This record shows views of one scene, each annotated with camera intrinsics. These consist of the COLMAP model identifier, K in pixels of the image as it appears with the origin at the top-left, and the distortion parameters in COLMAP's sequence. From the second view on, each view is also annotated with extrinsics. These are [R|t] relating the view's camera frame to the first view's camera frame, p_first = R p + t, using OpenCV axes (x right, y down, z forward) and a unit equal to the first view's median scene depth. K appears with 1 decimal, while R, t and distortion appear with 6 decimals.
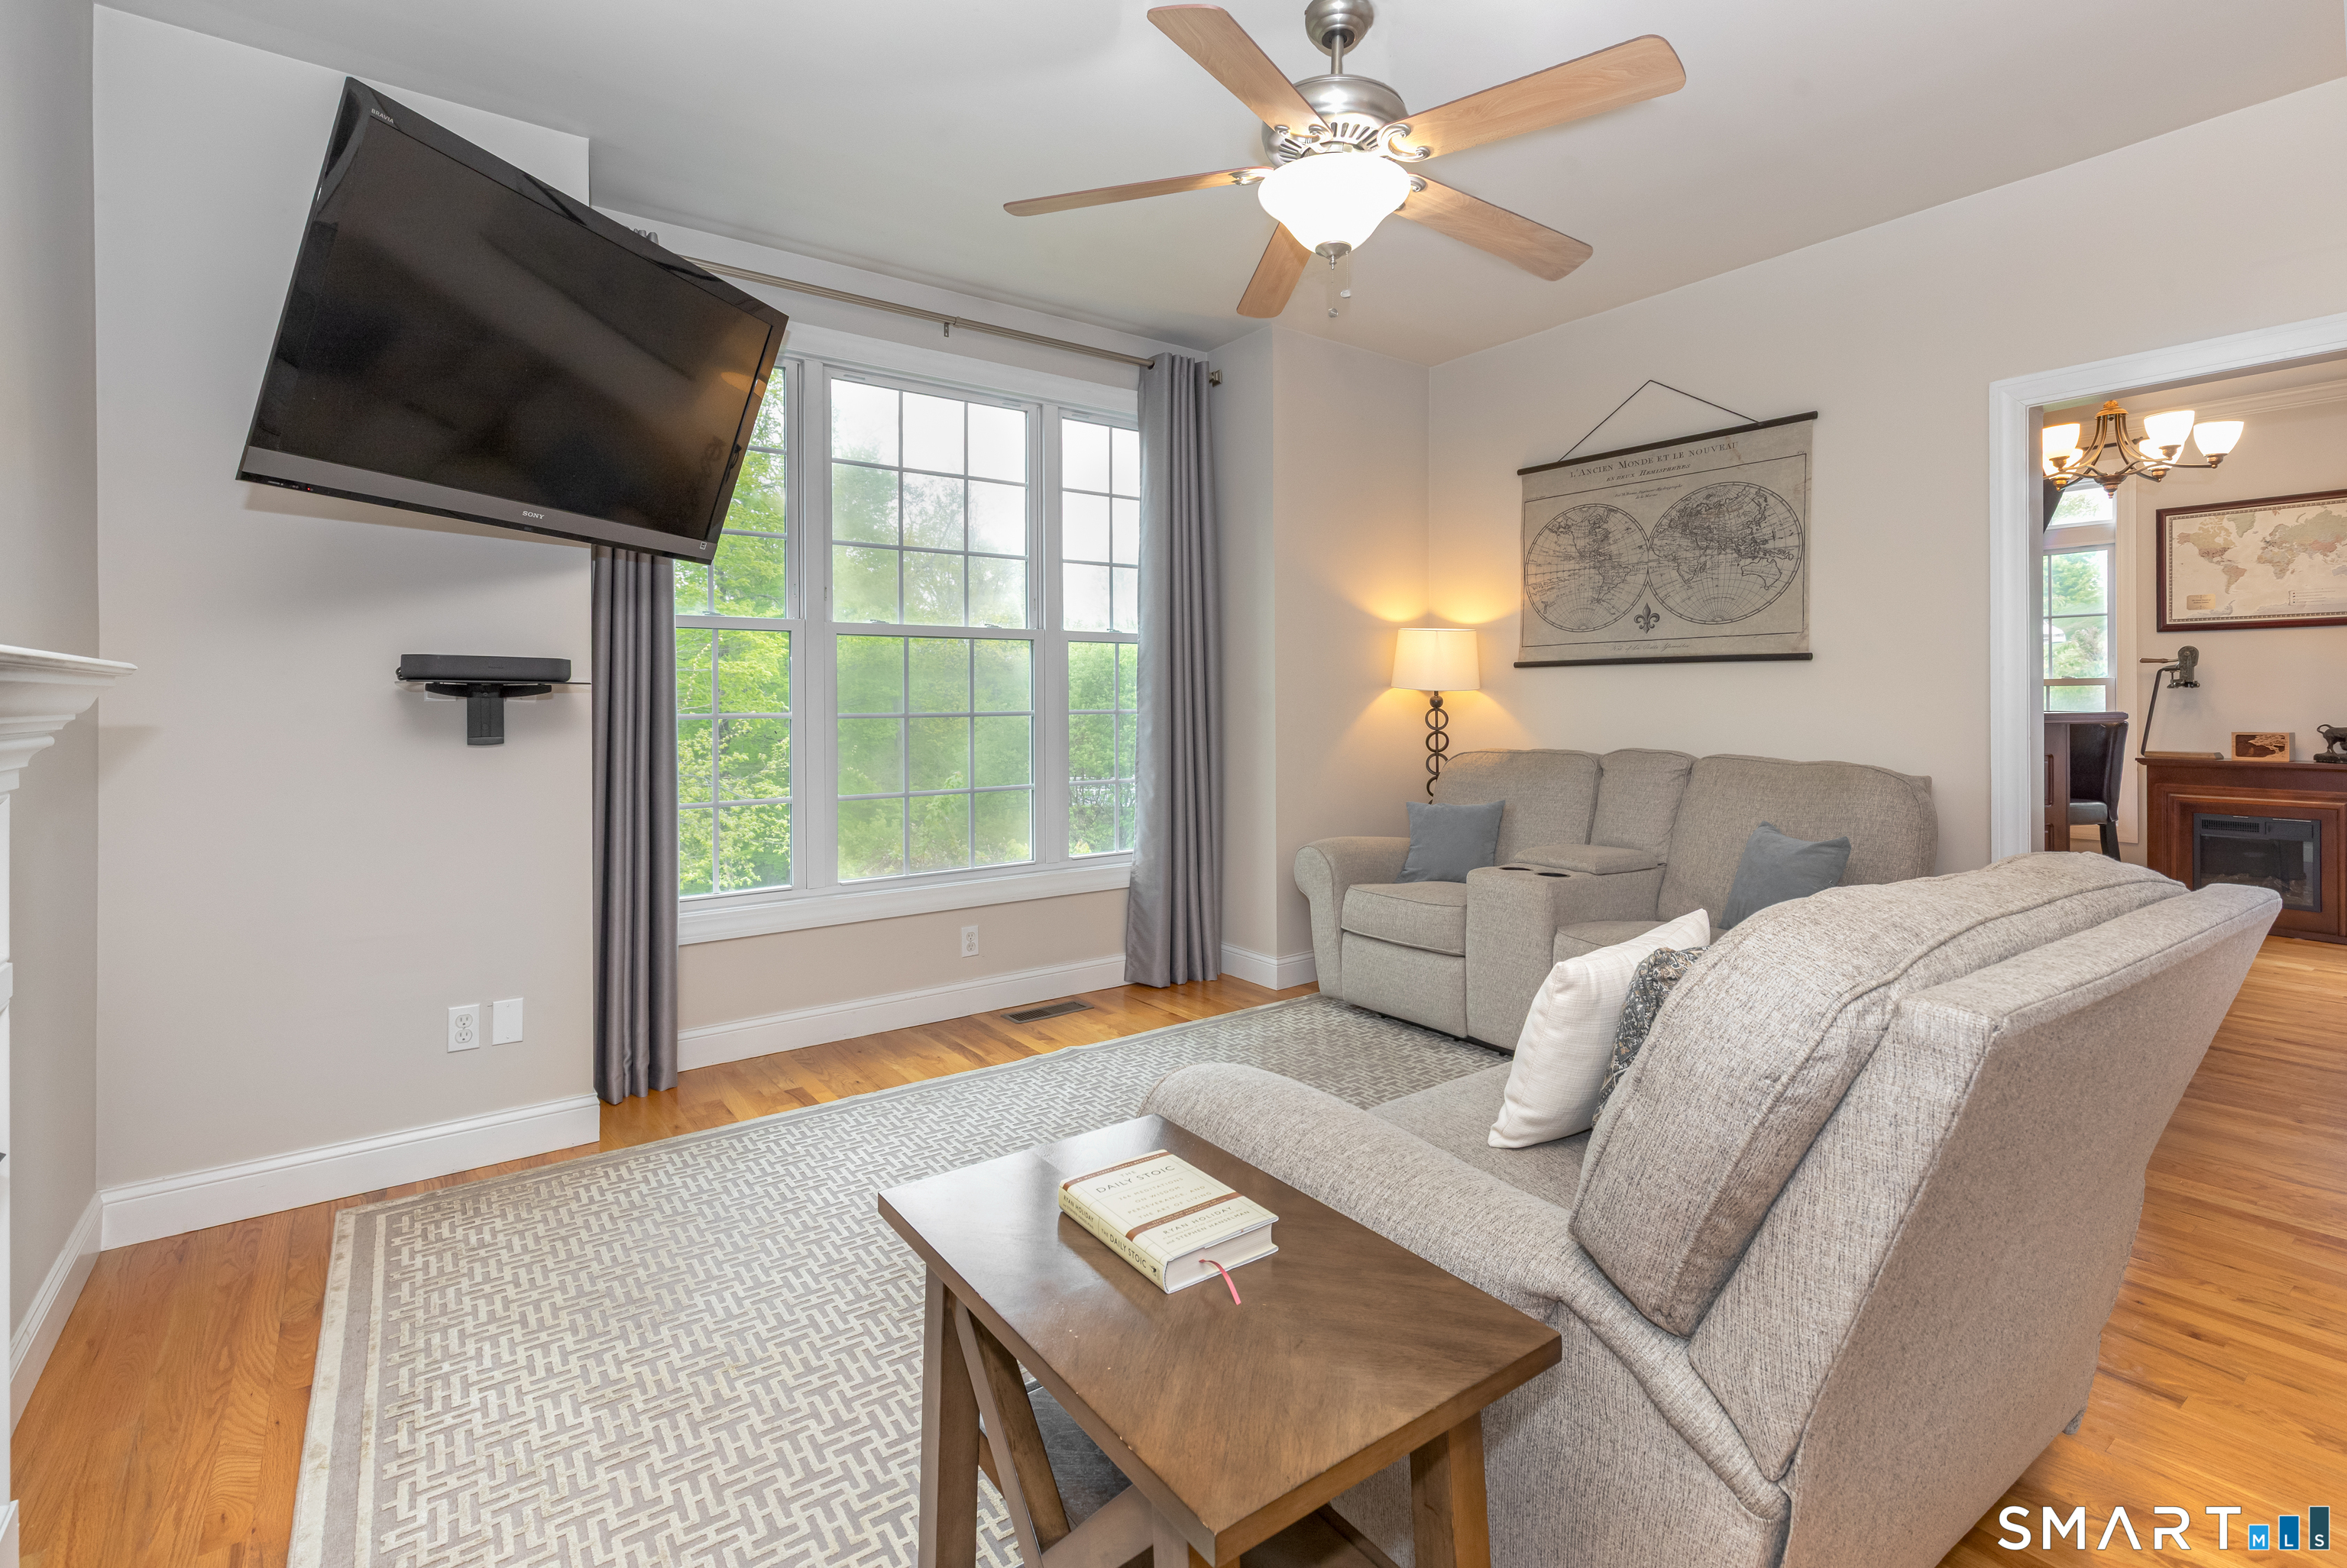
lens RADIAL K [[1071.2, 0, 1177.3], [0, 1071.2, 690.5], [0, 0, 1]] dist [0.004496, 0.000212]
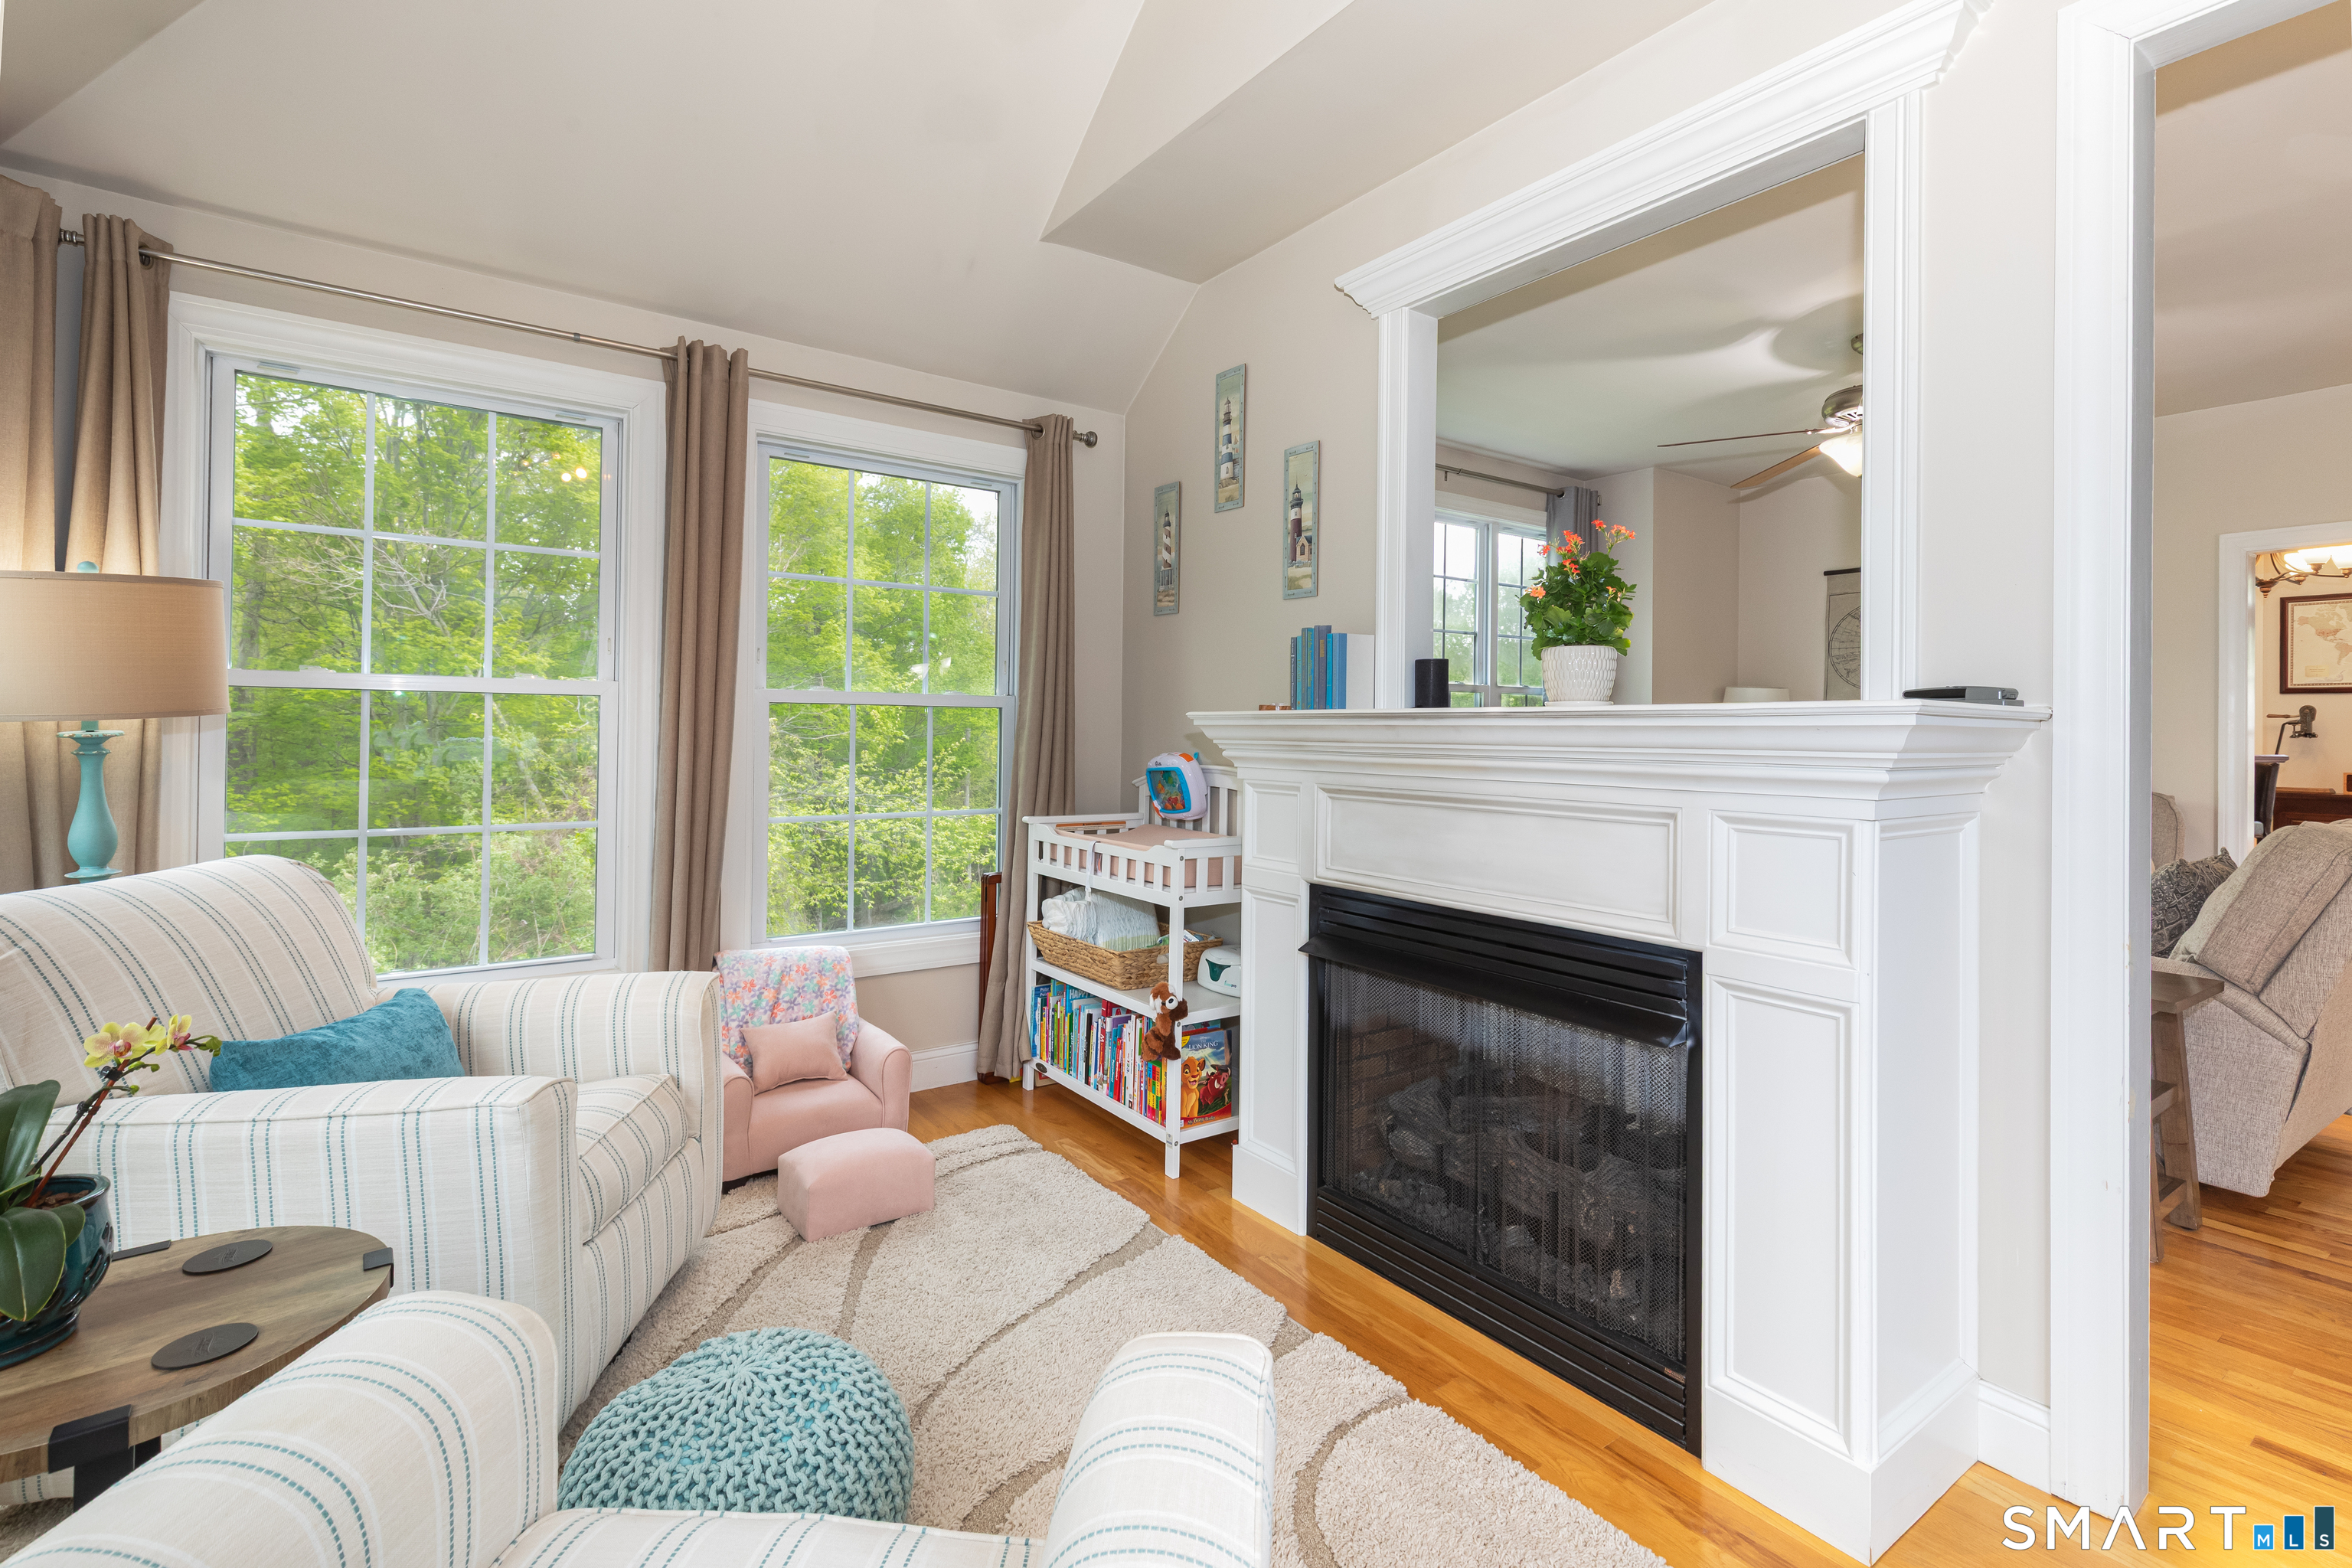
lens RADIAL K [[1073.6, 0, 1175.0], [0, 1073.6, 715.1], [0, 0, 1]] dist [0.004496, 0.000212]
pose [[0.999831, 0.013336, -0.012688, -0.398324], [-0.013431, 0.999882, -0.007424, -0.001653], [0.012587, 0.007593, 0.999892, -0.307709]]
